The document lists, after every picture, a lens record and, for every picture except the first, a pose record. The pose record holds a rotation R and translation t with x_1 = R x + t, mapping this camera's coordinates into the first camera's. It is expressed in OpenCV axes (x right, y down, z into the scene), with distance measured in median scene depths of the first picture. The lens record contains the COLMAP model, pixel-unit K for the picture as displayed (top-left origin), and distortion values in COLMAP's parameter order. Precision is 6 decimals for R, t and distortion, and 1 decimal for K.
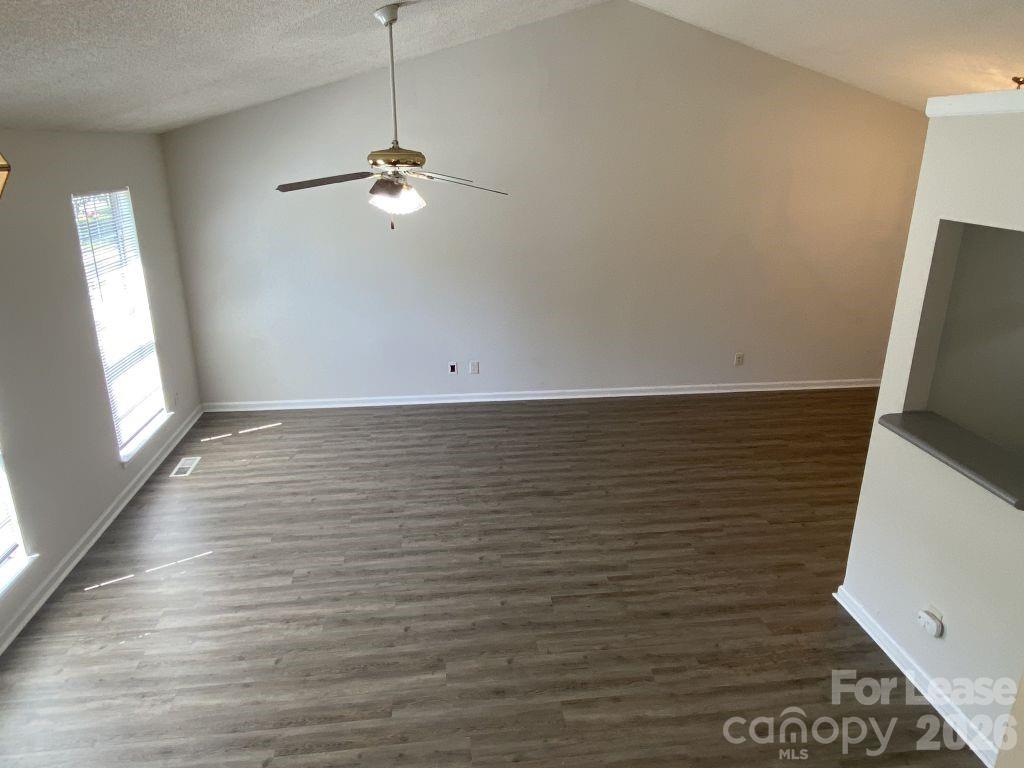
lens RADIAL K [[684.5, 0, 513.4], [0, 684.5, 384.1], [0, 0, 1]] dist [0.058847, -0.063804]
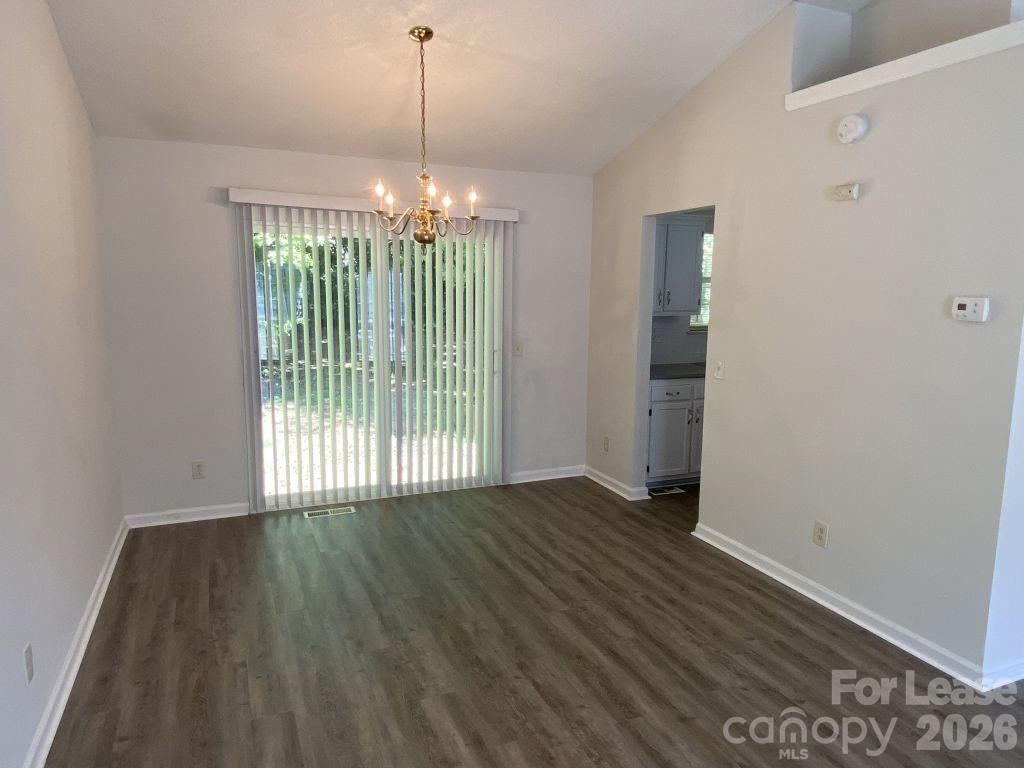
lens RADIAL K [[684.5, 0, 514.0], [0, 684.5, 382.4], [0, 0, 1]] dist [0.058847, -0.063804]
pose [[-0.271582, -0.148963, 0.950817, -0.036254], [0.299000, 0.926001, 0.230478, -0.271393], [-0.914791, 0.346888, -0.206945, 1.331541]]
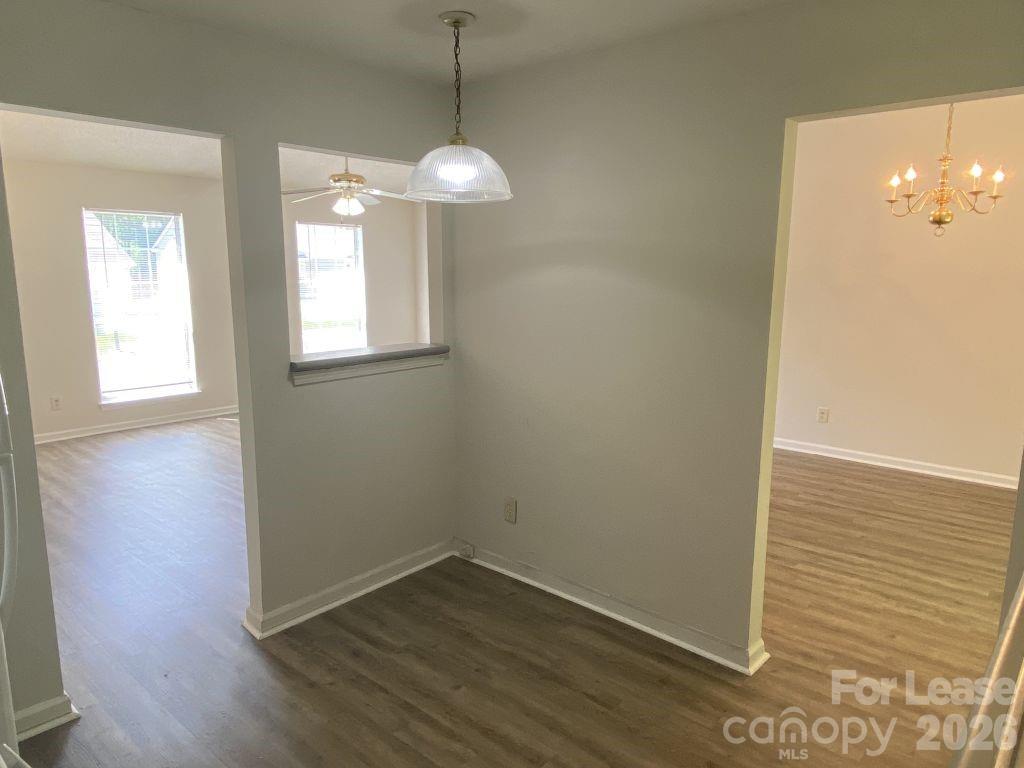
lens RADIAL K [[684.5, 0, 511.4], [0, 684.5, 379.2], [0, 0, 1]] dist [0.058847, -0.063804]
pose [[0.654060, 0.118978, -0.747027, 1.152541], [-0.243676, 0.968050, -0.059170, 0.103498], [0.716120, 0.220733, 0.662155, 0.270048]]
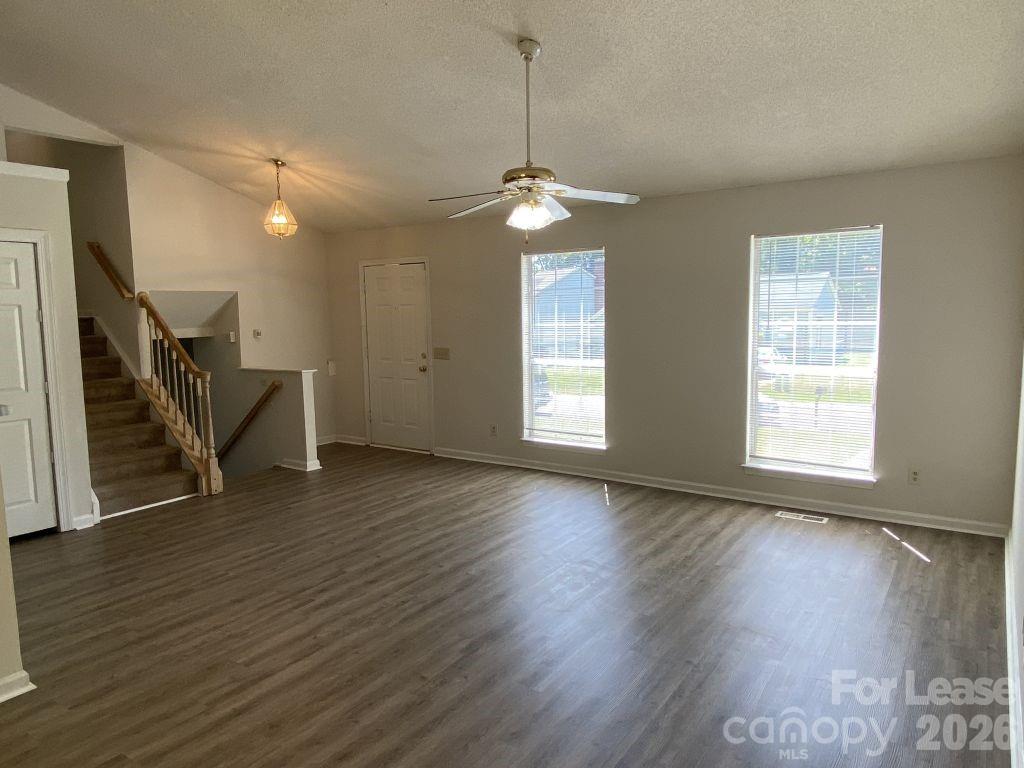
lens RADIAL K [[684.5, 0, 515.4], [0, 684.5, 378.3], [0, 0, 1]] dist [0.058847, -0.063804]
pose [[-0.667418, 0.082776, -0.740068, 0.576490], [-0.226560, 0.924122, 0.307682, -0.318366], [0.709382, 0.373023, -0.598022, 1.521194]]
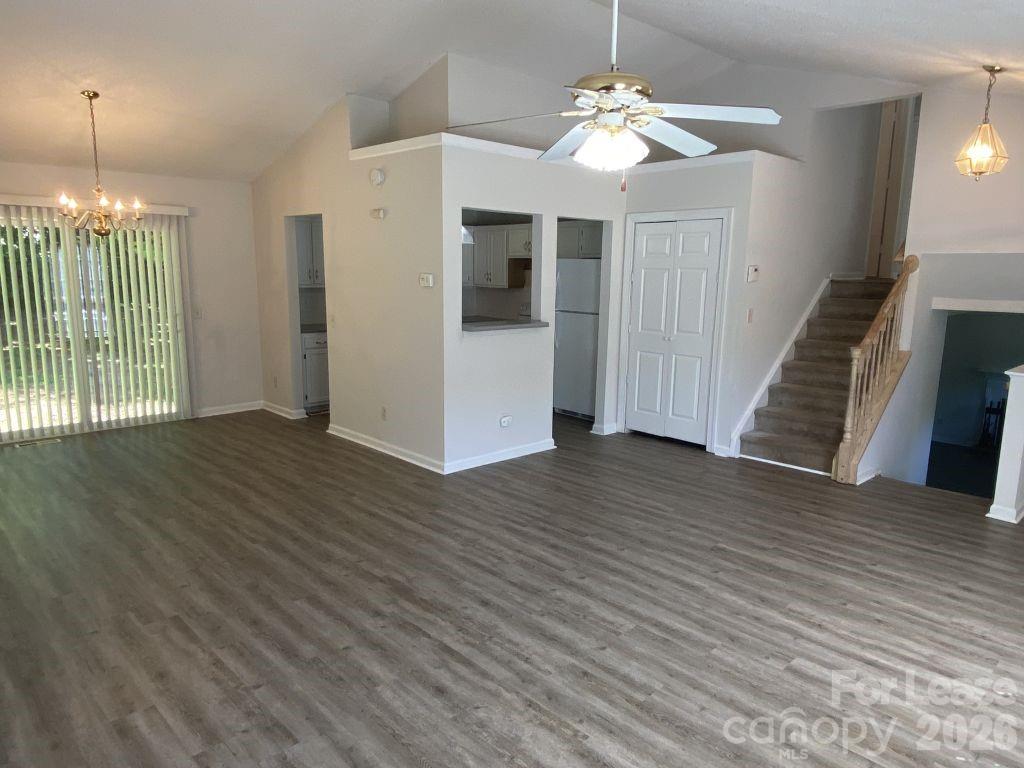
lens RADIAL K [[684.5, 0, 515.7], [0, 684.5, 381.8], [0, 0, 1]] dist [0.058847, -0.063804]
pose [[-0.596679, -0.150384, 0.788263, -0.627981], [0.241615, 0.903037, 0.355172, -0.293603], [-0.765243, 0.402380, -0.502488, 1.360523]]
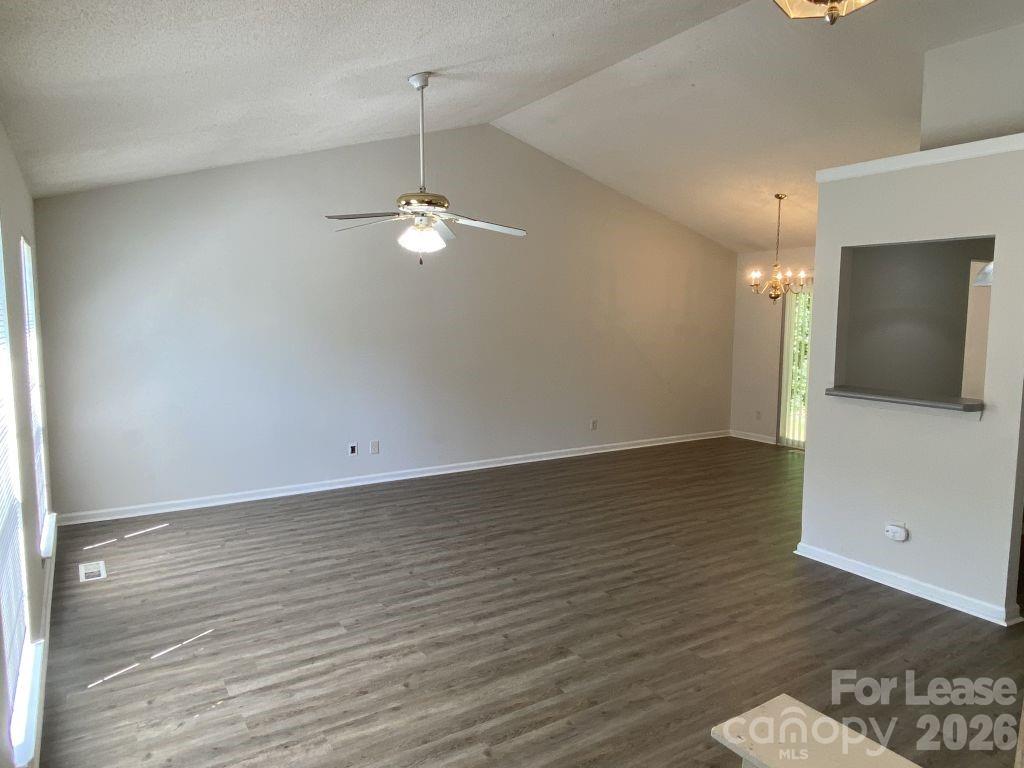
lens RADIAL K [[684.5, 0, 515.2], [0, 684.5, 380.5], [0, 0, 1]] dist [0.058847, -0.063804]
pose [[0.904927, -0.041966, 0.423492, -0.449352], [0.136347, 0.971259, -0.195103, 0.160785], [-0.403133, 0.234295, 0.884641, 0.032159]]
